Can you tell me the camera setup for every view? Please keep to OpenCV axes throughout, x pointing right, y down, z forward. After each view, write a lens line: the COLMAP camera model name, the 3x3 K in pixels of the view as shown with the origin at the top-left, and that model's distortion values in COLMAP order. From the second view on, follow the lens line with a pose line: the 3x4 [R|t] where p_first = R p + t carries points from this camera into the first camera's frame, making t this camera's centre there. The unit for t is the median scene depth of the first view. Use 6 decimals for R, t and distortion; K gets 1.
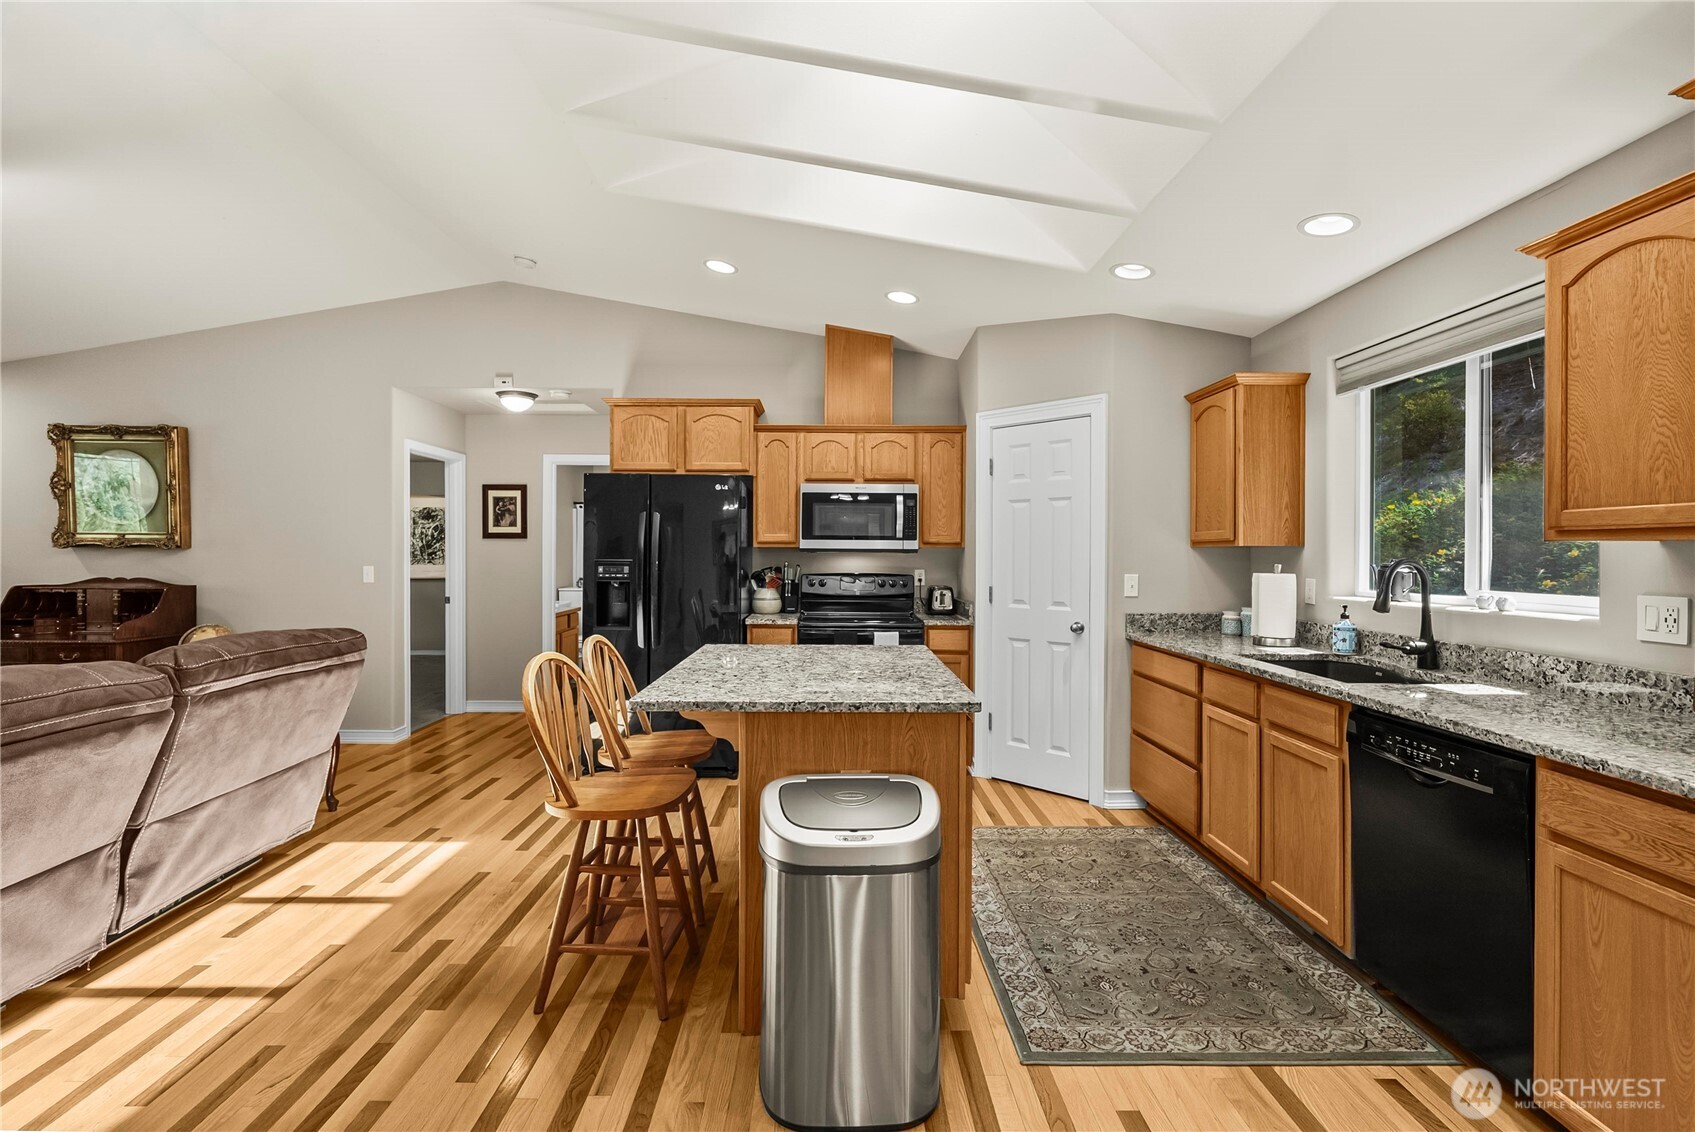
lens RADIAL K [[768.1, 0, 836.4], [0, 768.1, 559.9], [0, 0, 1]] dist [0.000995, -0.001420]
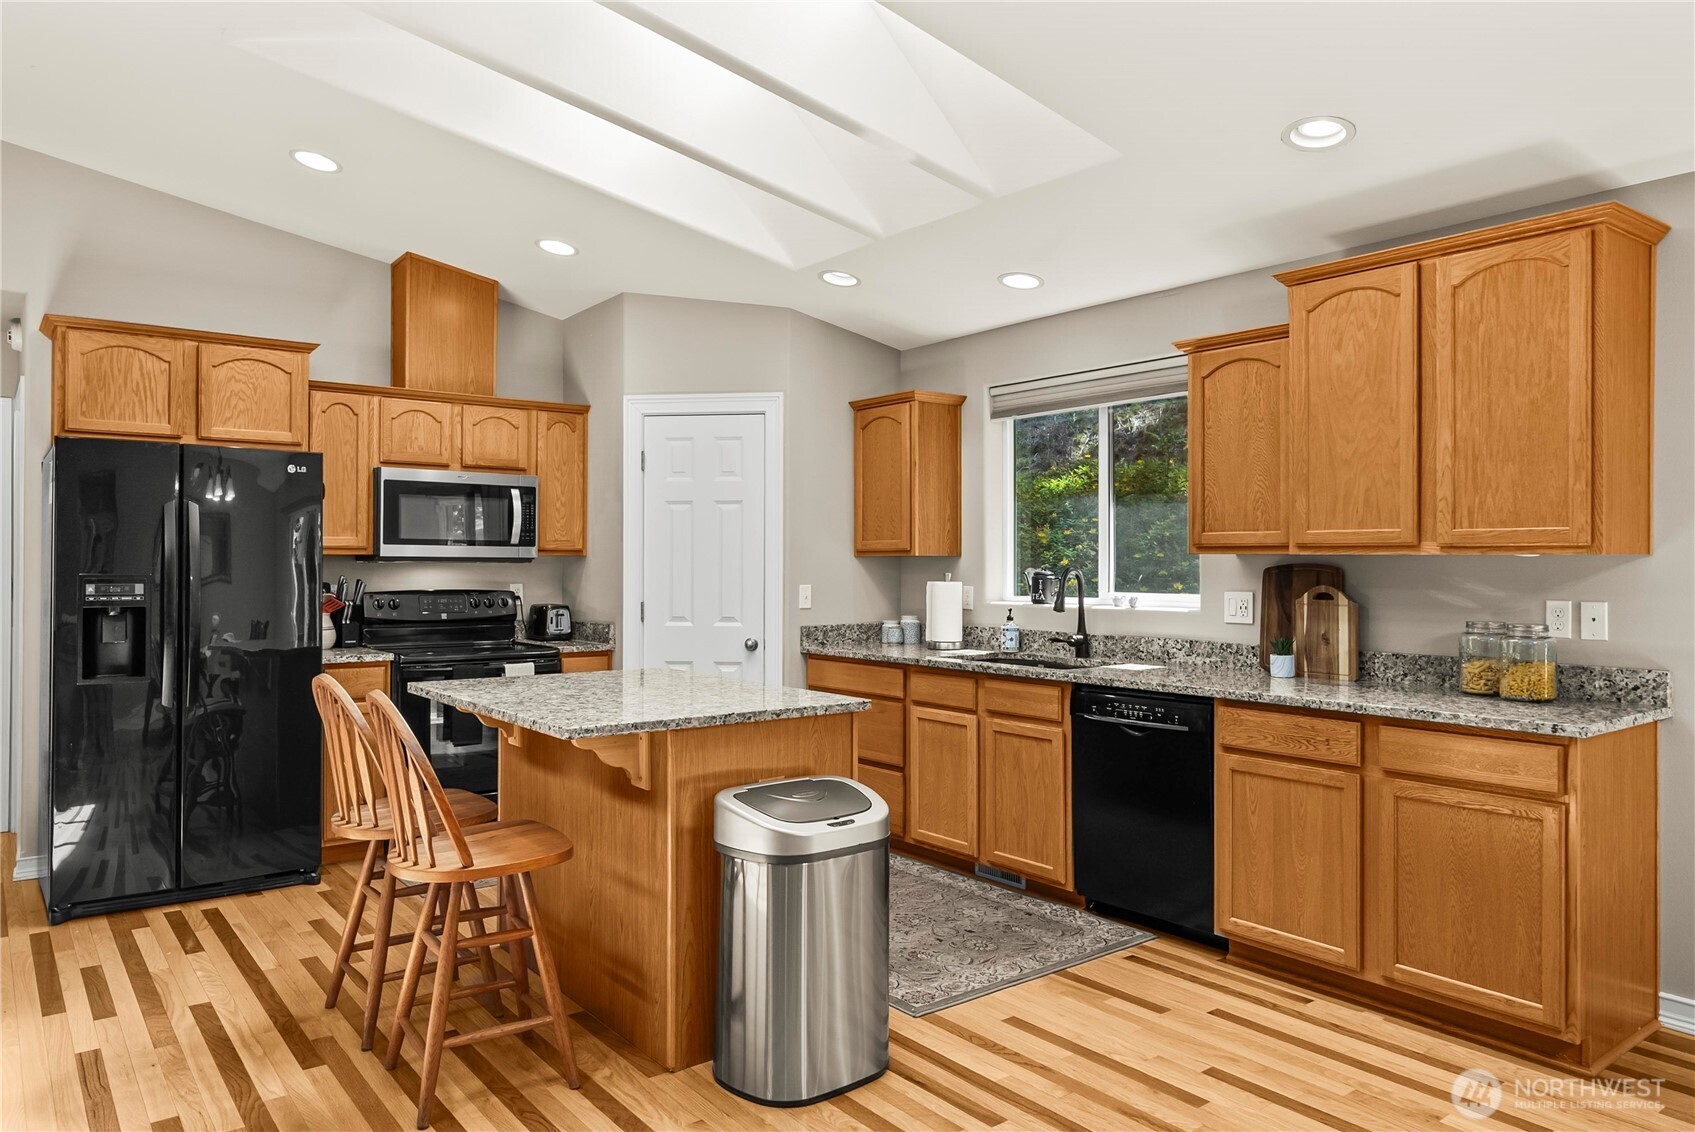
lens RADIAL K [[1121.6, 0, 840.6], [0, 1121.6, 559.0], [0, 0, 1]] dist [0.003731, 0.003889]
pose [[0.793826, 0.000741, 0.608144, -0.345544], [0.006257, 0.999936, -0.009385, -0.000066], [-0.608113, 0.011255, 0.793771, -0.100961]]
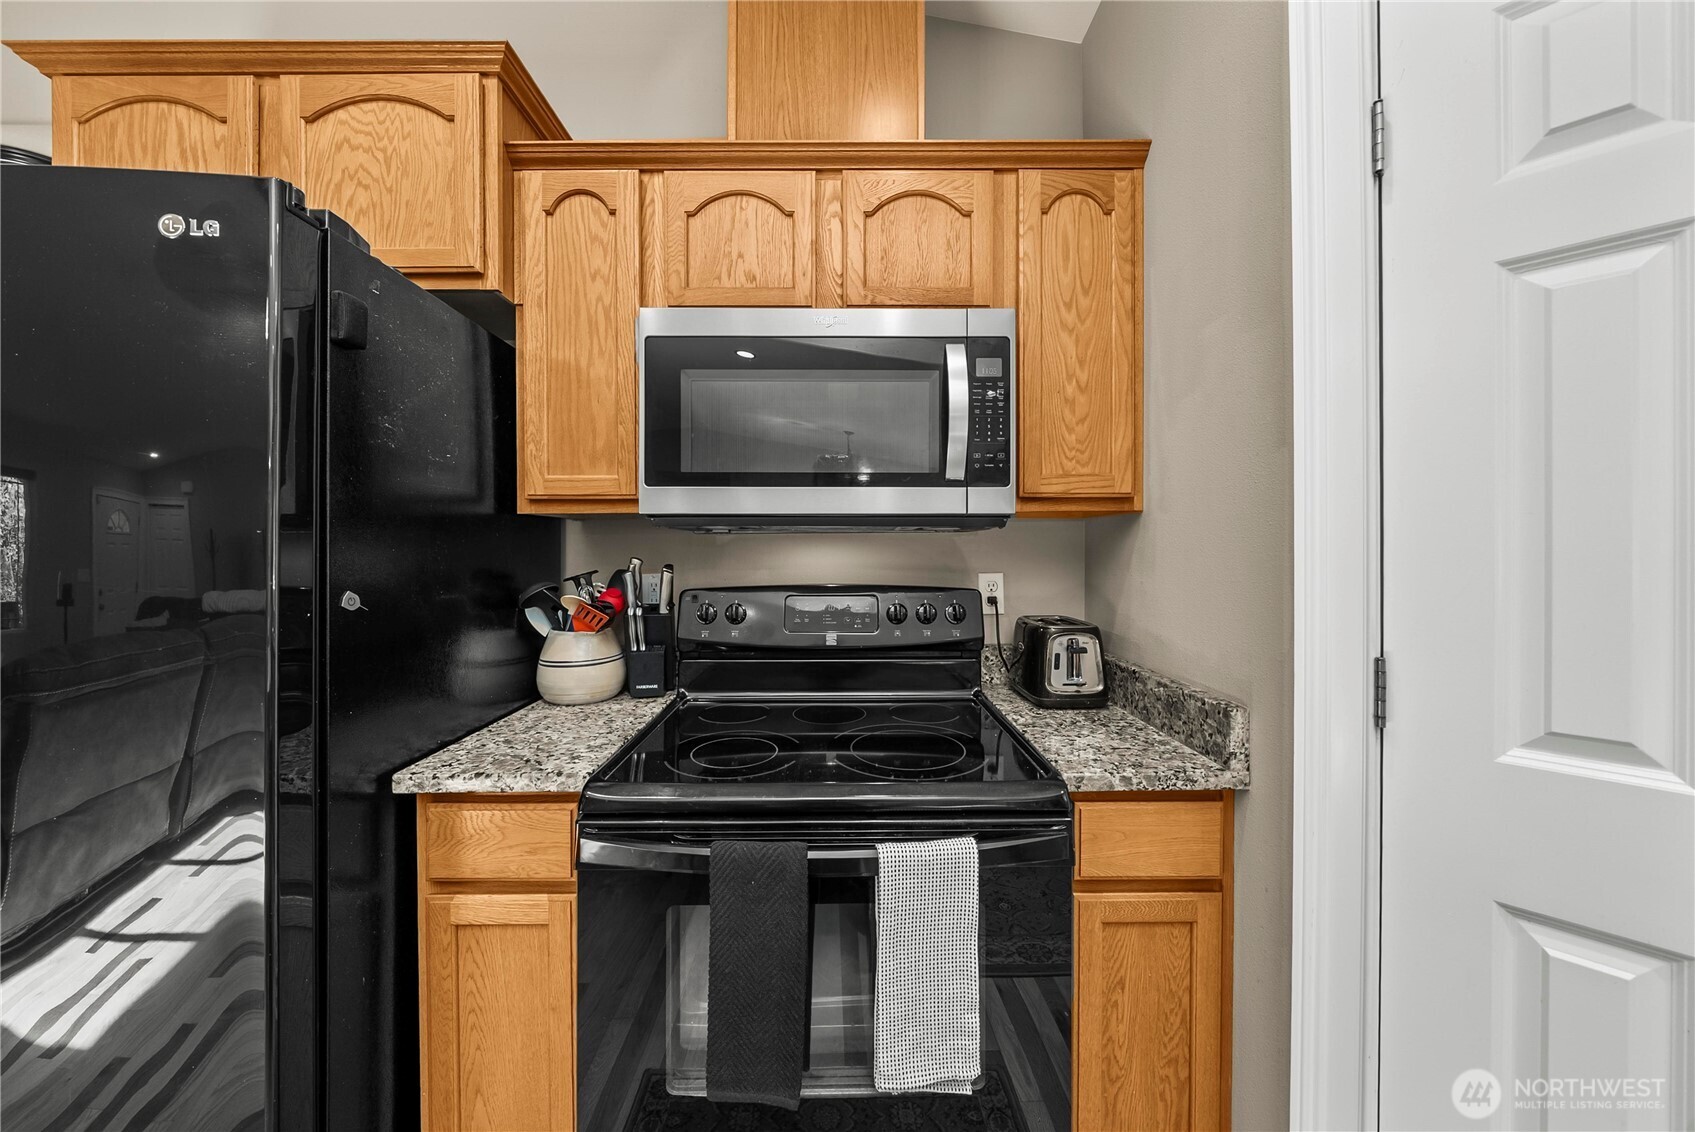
lens RADIAL K [[589.5, 0, 845.1], [0, 589.5, 548.2], [0, 0, 1]] dist [-0.006171, 0.000536]
pose [[0.999966, -0.007225, 0.003917, 0.035555], [0.007252, 0.999951, -0.006738, 0.001128], [-0.003868, 0.006766, 0.999970, 0.757383]]
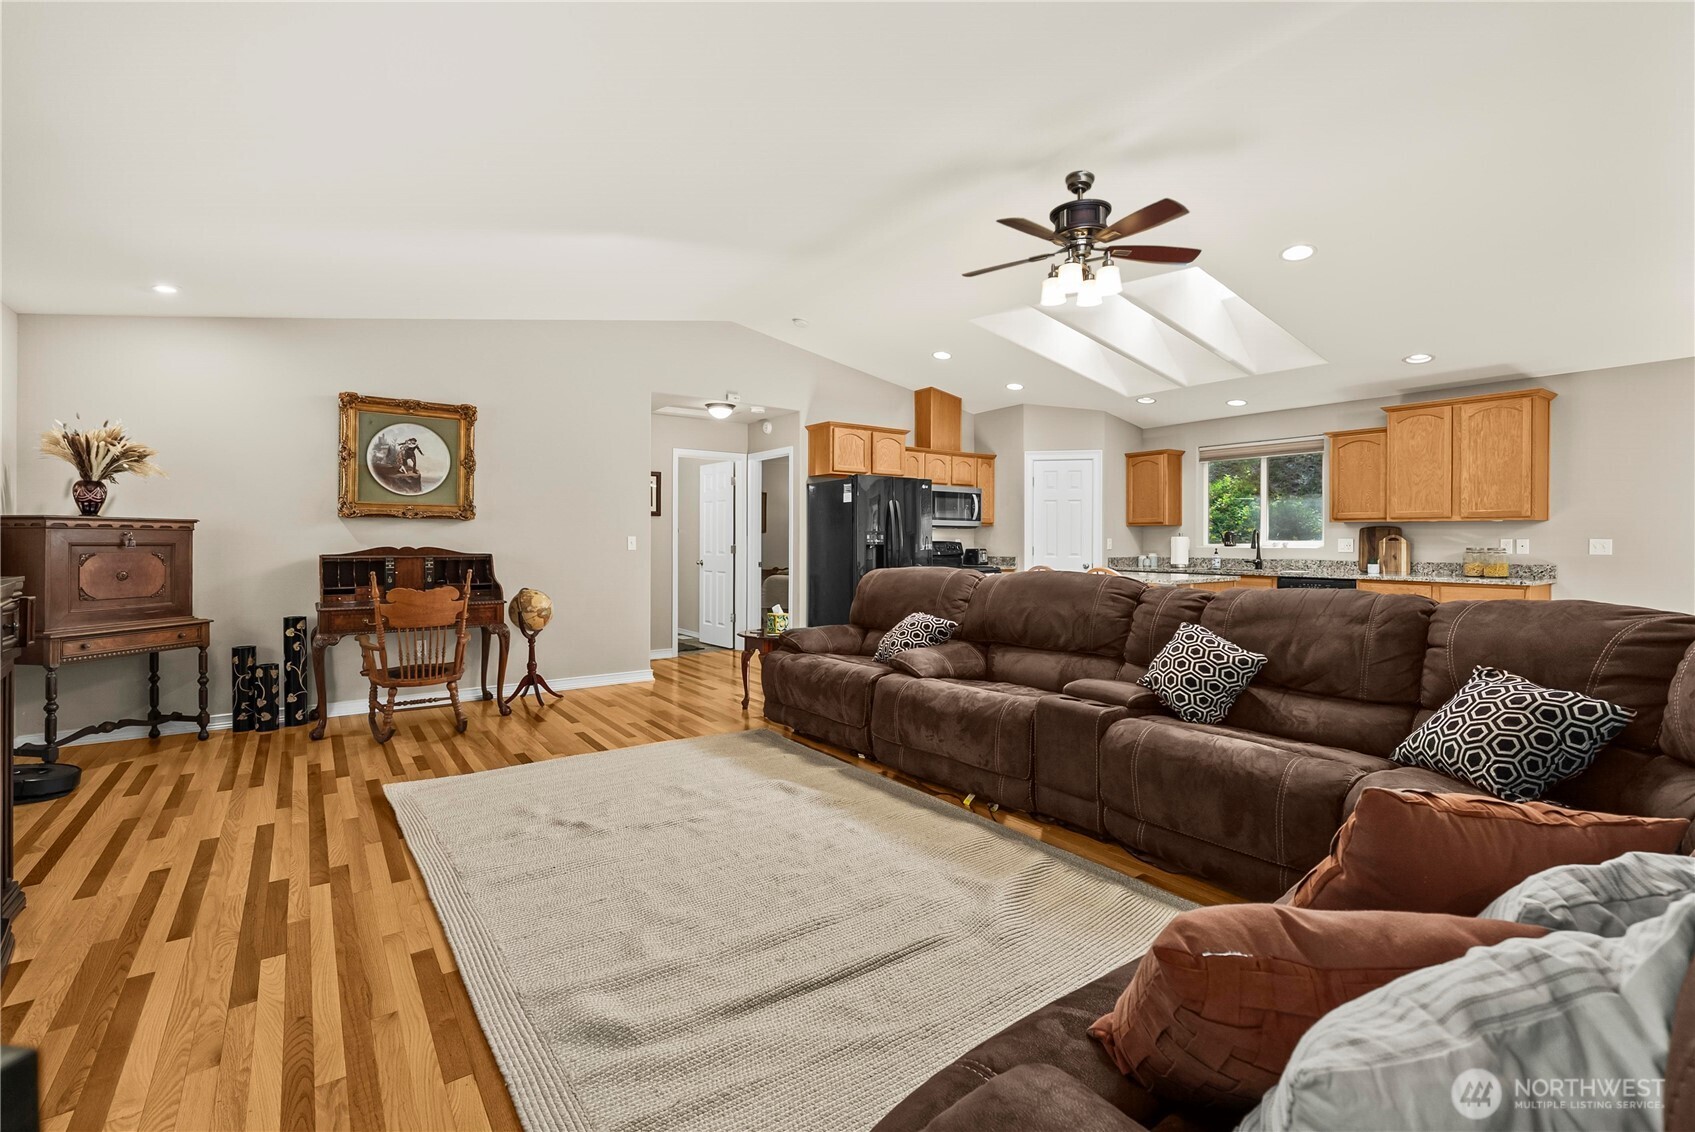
lens RADIAL K [[768.1, 0, 848.9], [0, 768.1, 527.4], [0, 0, 1]] dist [0.000995, -0.001420]
pose [[0.808076, 0.008800, 0.589012, -1.120627], [0.006190, 0.999706, -0.023428, 0.025910], [-0.589046, 0.022578, 0.807784, -0.187602]]
